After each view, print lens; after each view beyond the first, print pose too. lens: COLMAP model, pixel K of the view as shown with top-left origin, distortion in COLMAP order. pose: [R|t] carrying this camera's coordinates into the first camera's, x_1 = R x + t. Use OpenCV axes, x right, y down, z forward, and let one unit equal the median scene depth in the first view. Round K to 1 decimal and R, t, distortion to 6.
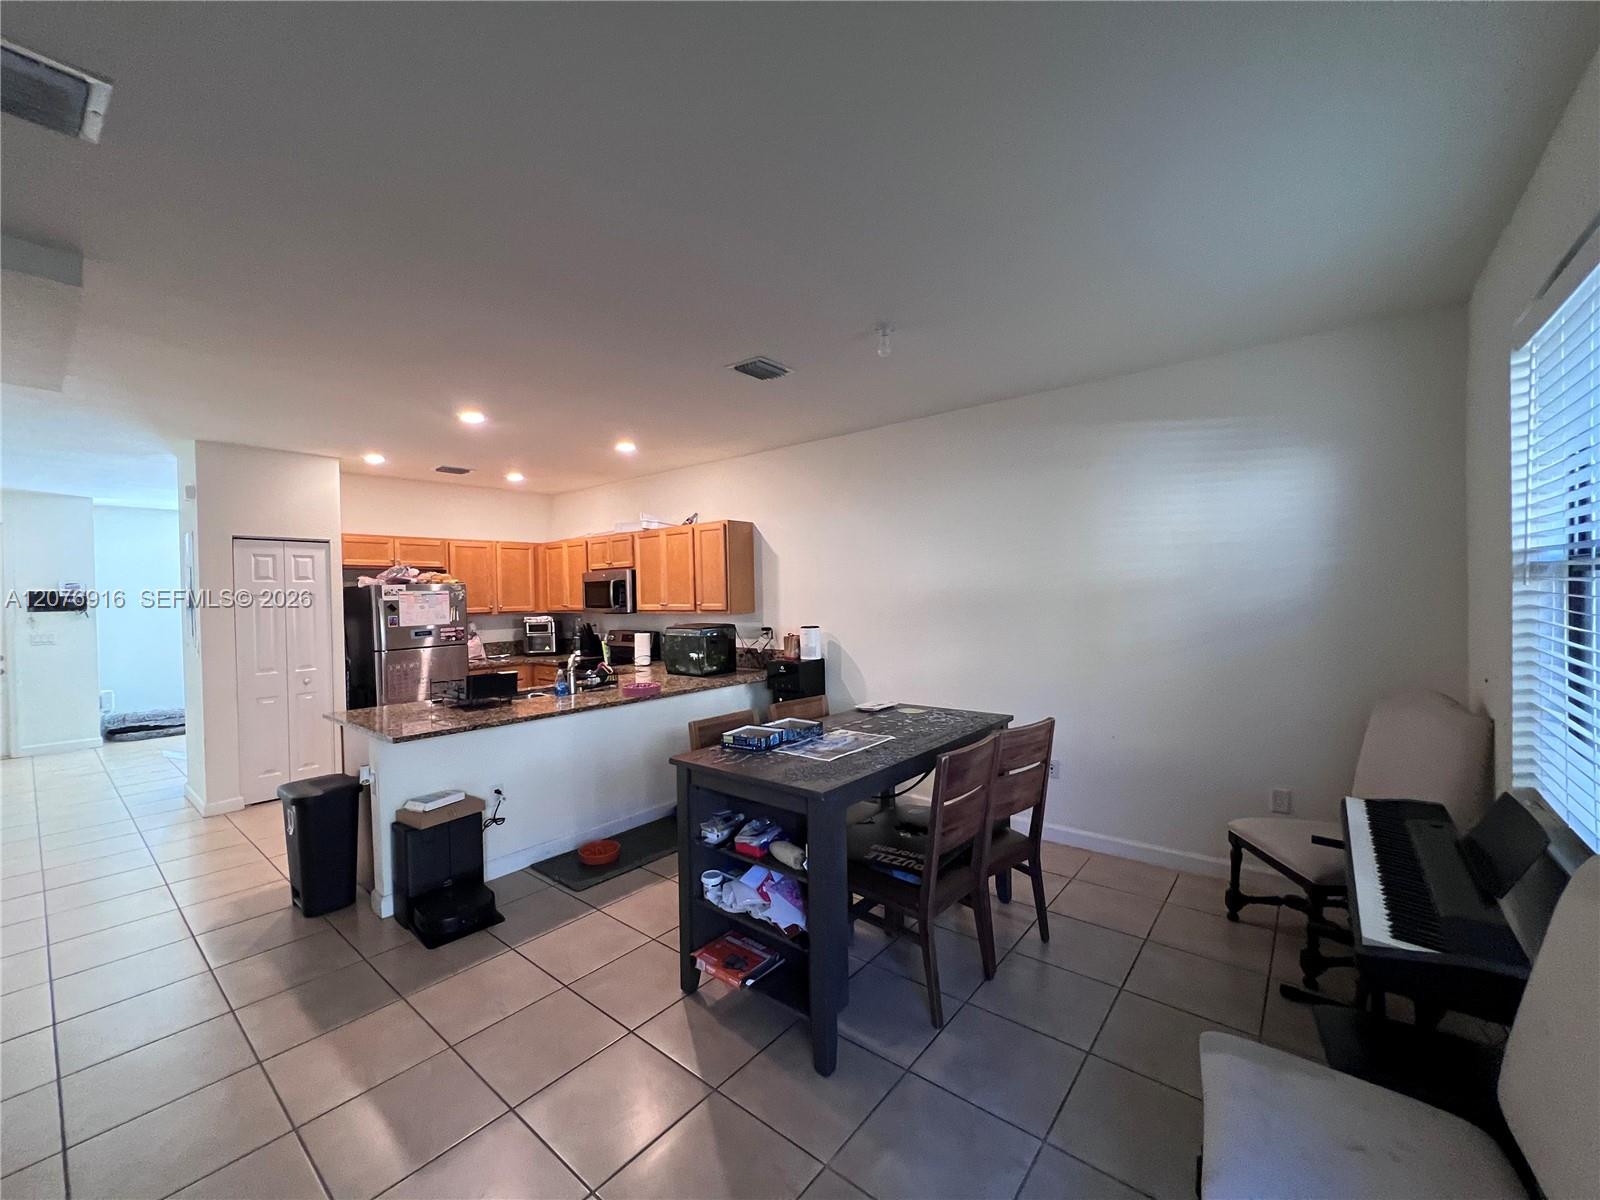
lens RADIAL K [[644.3, 0, 797.3], [0, 644.3, 601.3], [0, 0, 1]] dist [-0.000077, 0.000493]
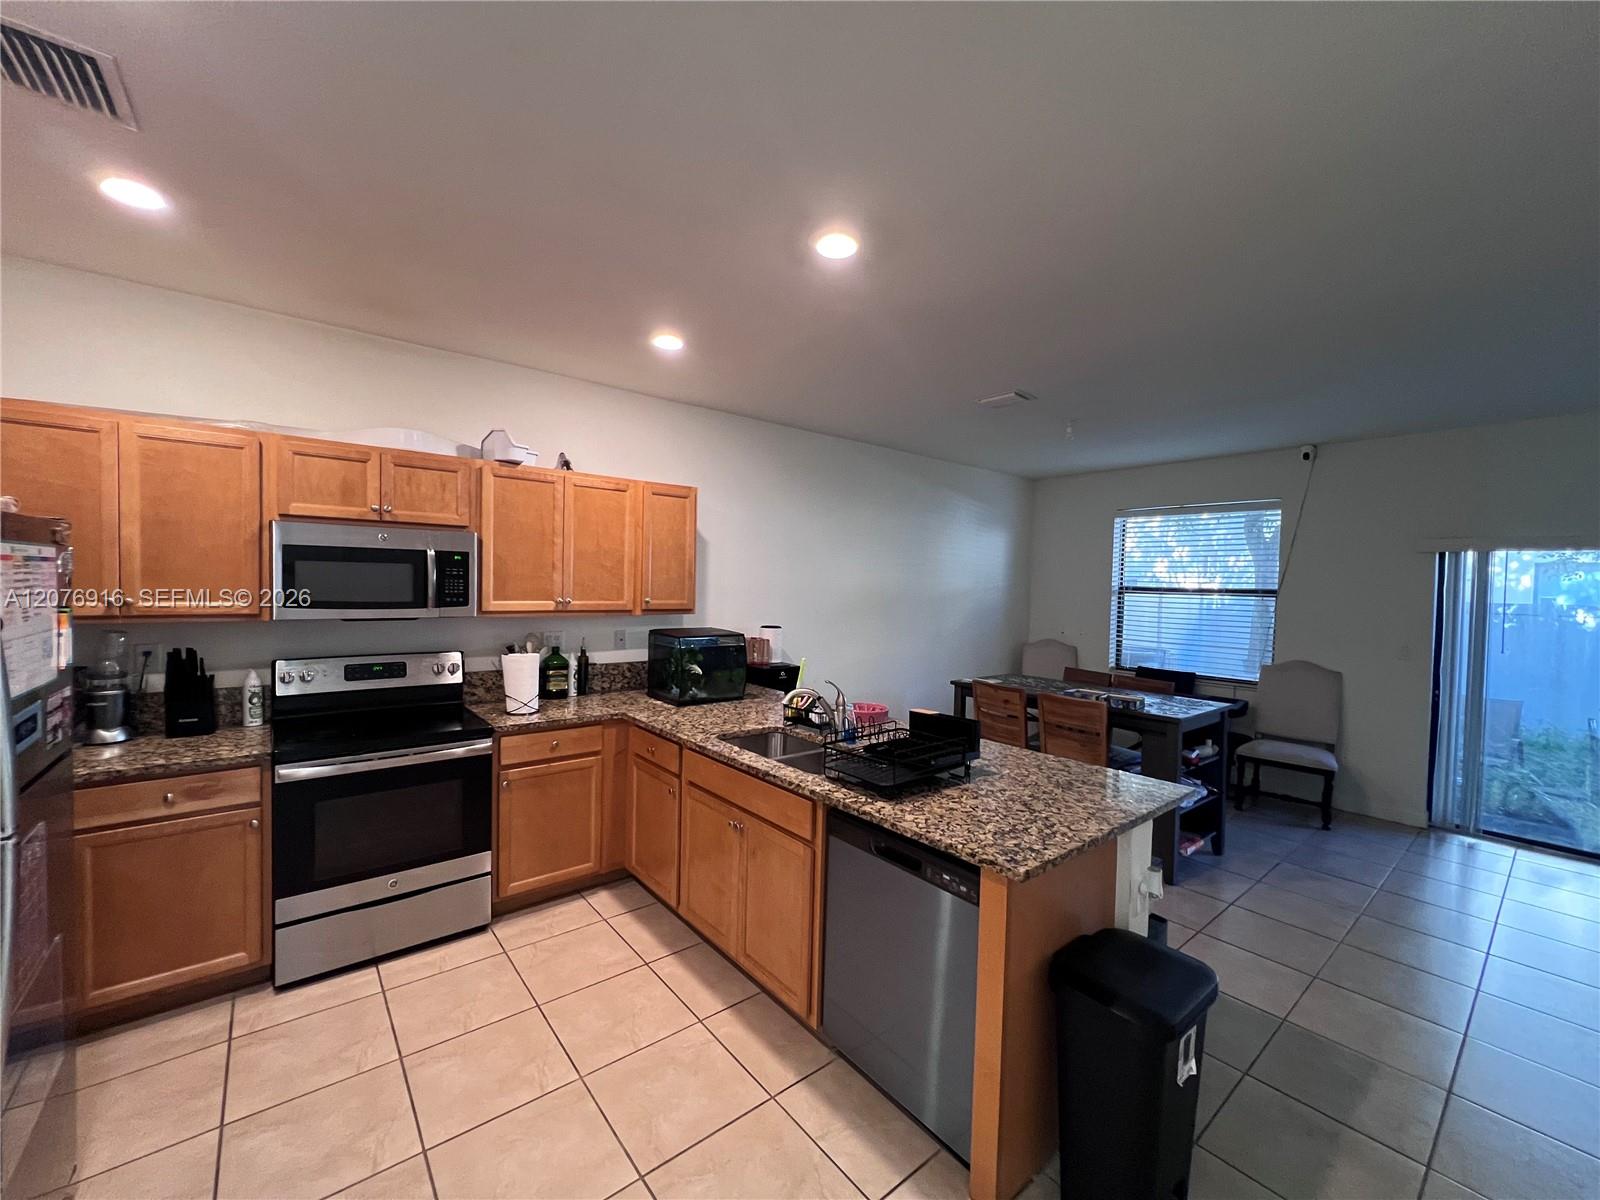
lens RADIAL K [[644.3, 0, 801.5], [0, 644.3, 601.4], [0, 0, 1]] dist [-0.000077, 0.000493]
pose [[0.183845, -0.002396, 0.982952, -0.714226], [-0.017041, 0.999839, 0.005624, -0.001473], [-0.982808, -0.017785, 0.183774, 0.648018]]
